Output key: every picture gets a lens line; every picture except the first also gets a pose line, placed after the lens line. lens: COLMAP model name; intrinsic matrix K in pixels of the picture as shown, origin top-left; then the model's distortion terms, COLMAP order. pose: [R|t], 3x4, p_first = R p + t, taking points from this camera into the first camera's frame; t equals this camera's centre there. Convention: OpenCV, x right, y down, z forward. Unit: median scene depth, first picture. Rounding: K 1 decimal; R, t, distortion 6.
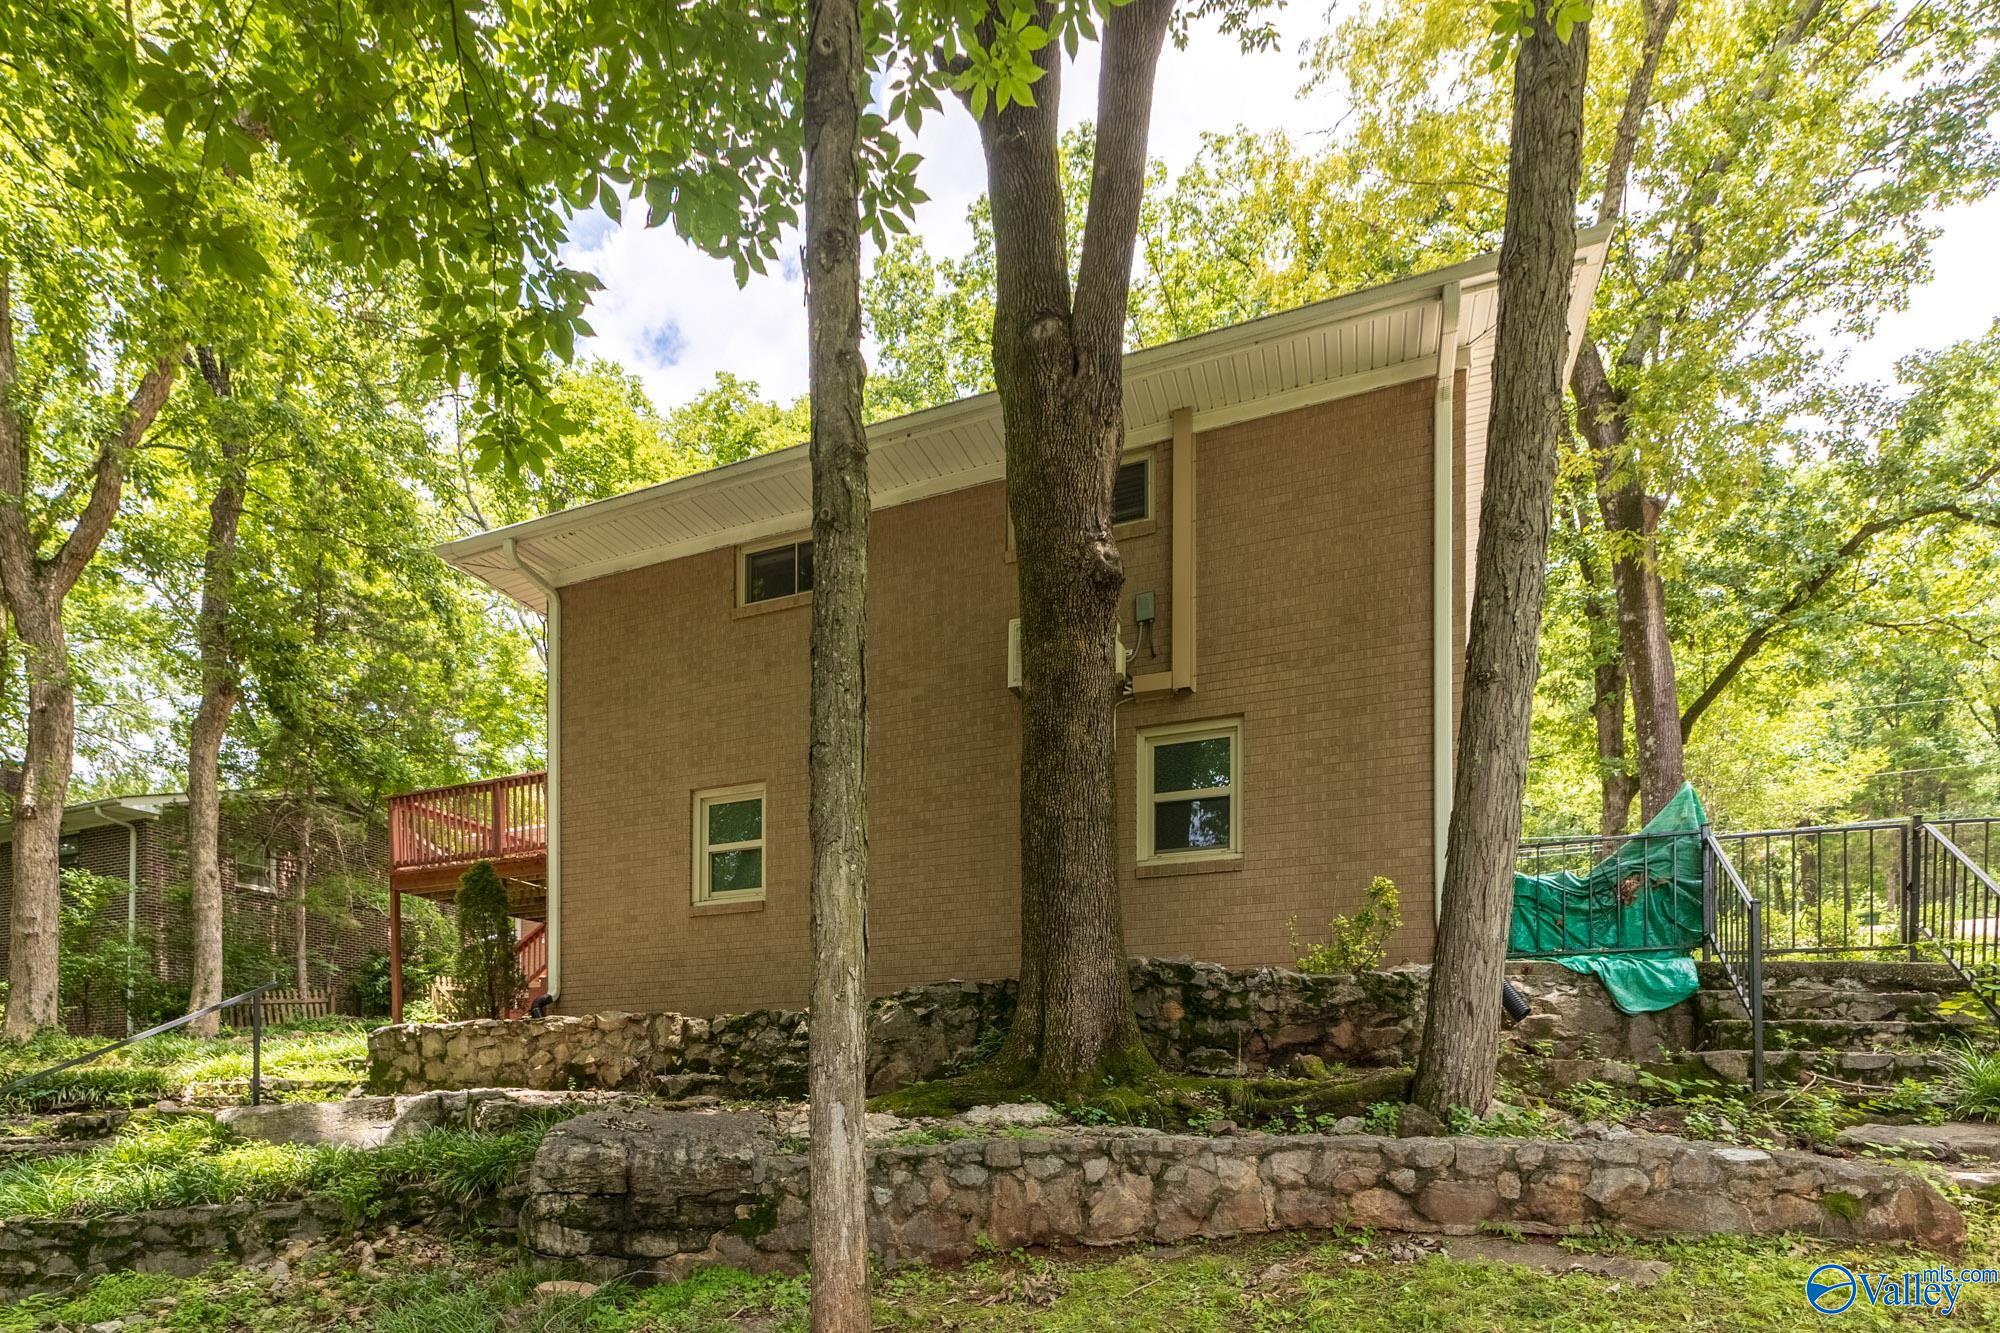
lens RADIAL K [[866.2, 0, 978.9], [0, 866.2, 657.6], [0, 0, 1]] dist [0.015487, -0.002241]
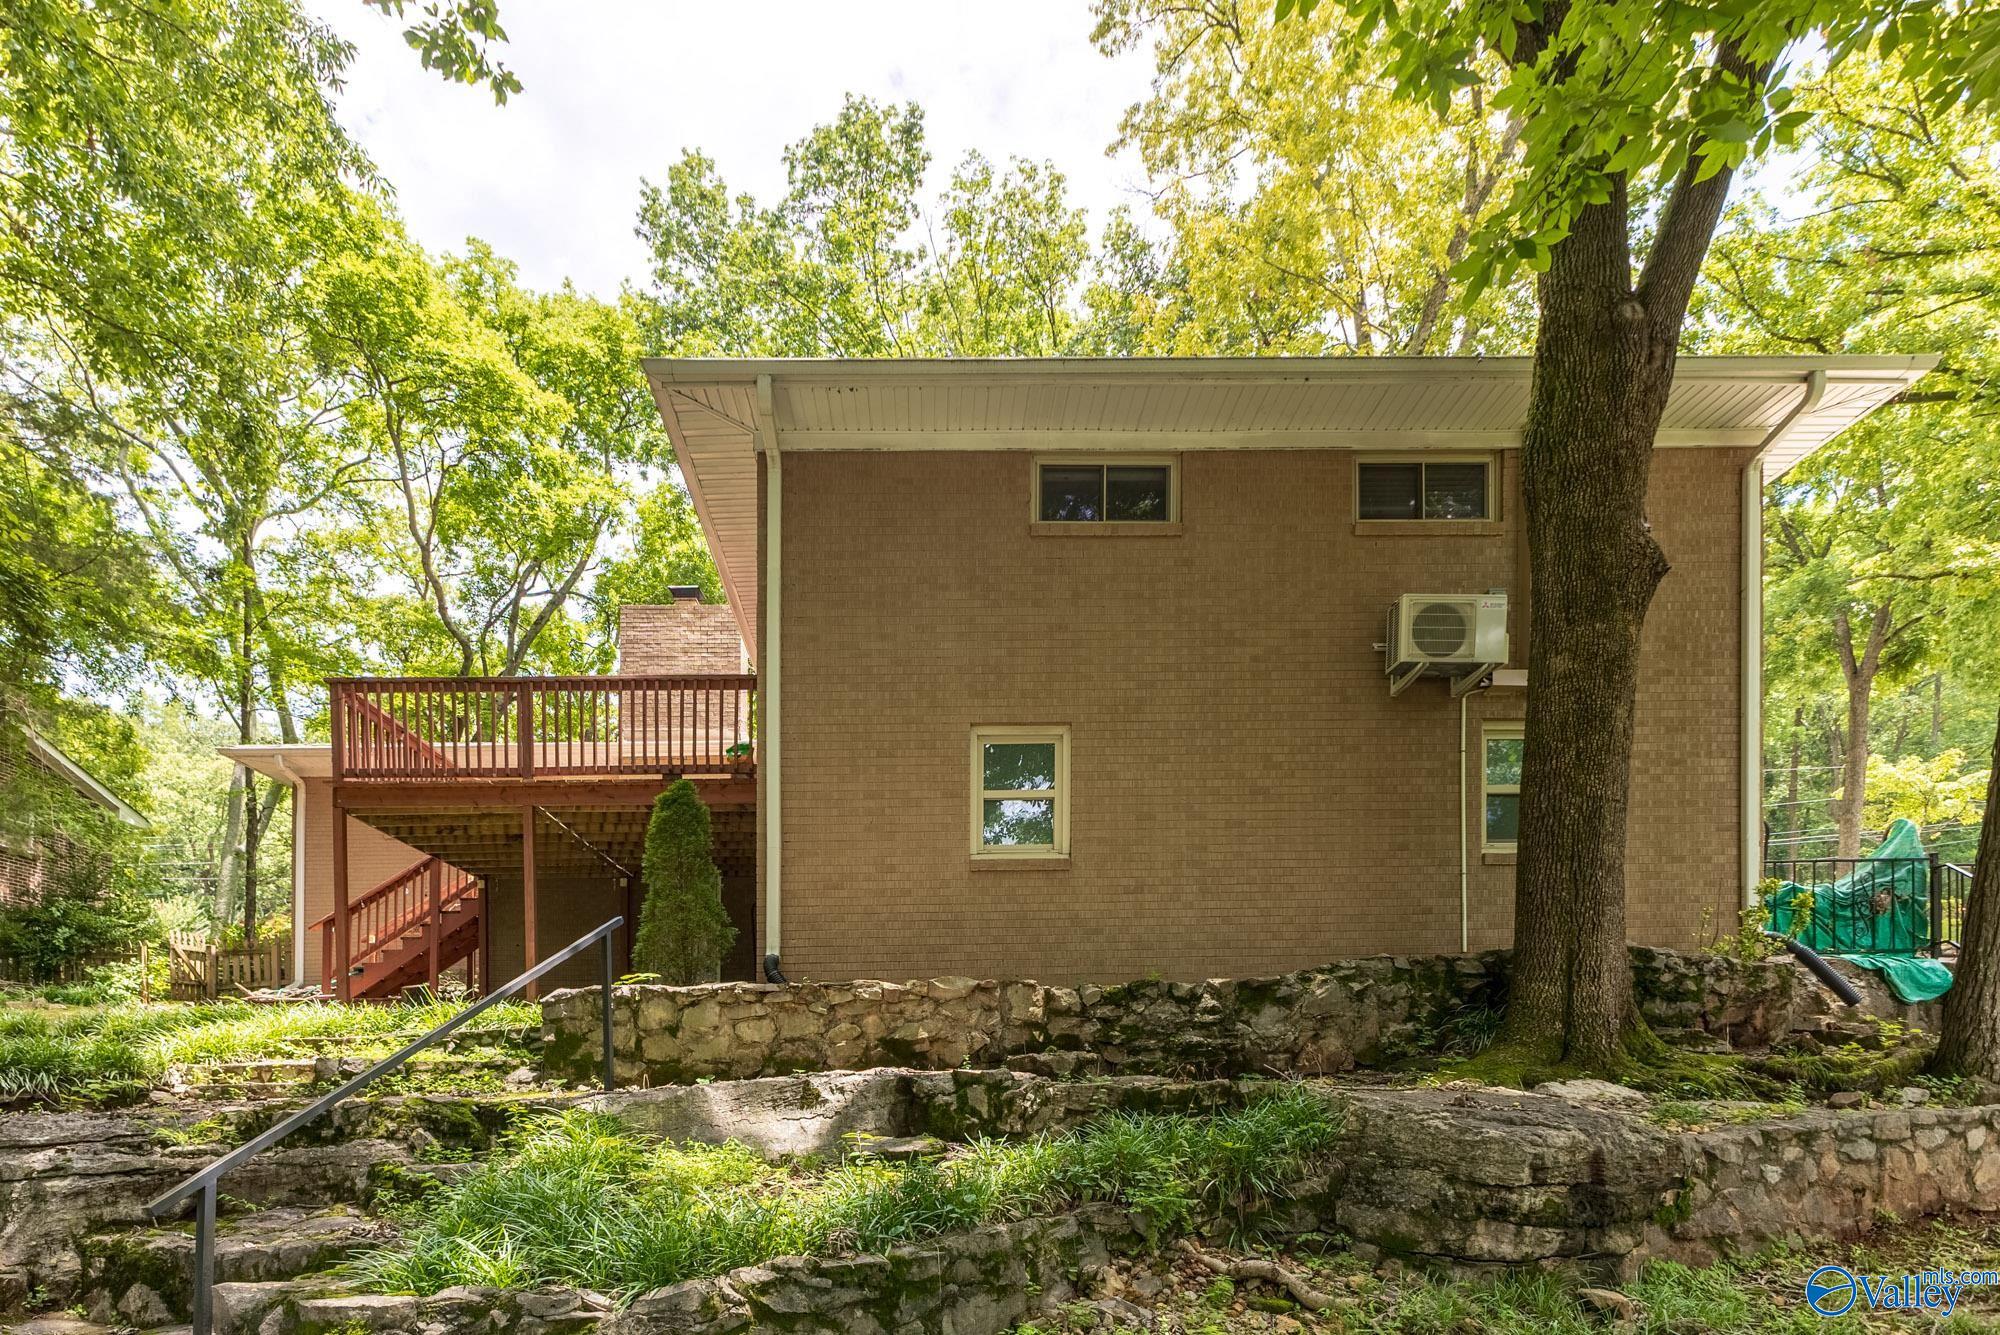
lens RADIAL K [[866.2, 0, 1000.8], [0, 866.2, 676.2], [0, 0, 1]] dist [0.015487, -0.002241]
pose [[0.927921, 0.147673, 0.342280, -0.727917], [-0.156577, 0.987664, -0.001636, 0.125012], [-0.338299, -0.052075, 0.939597, 0.238334]]
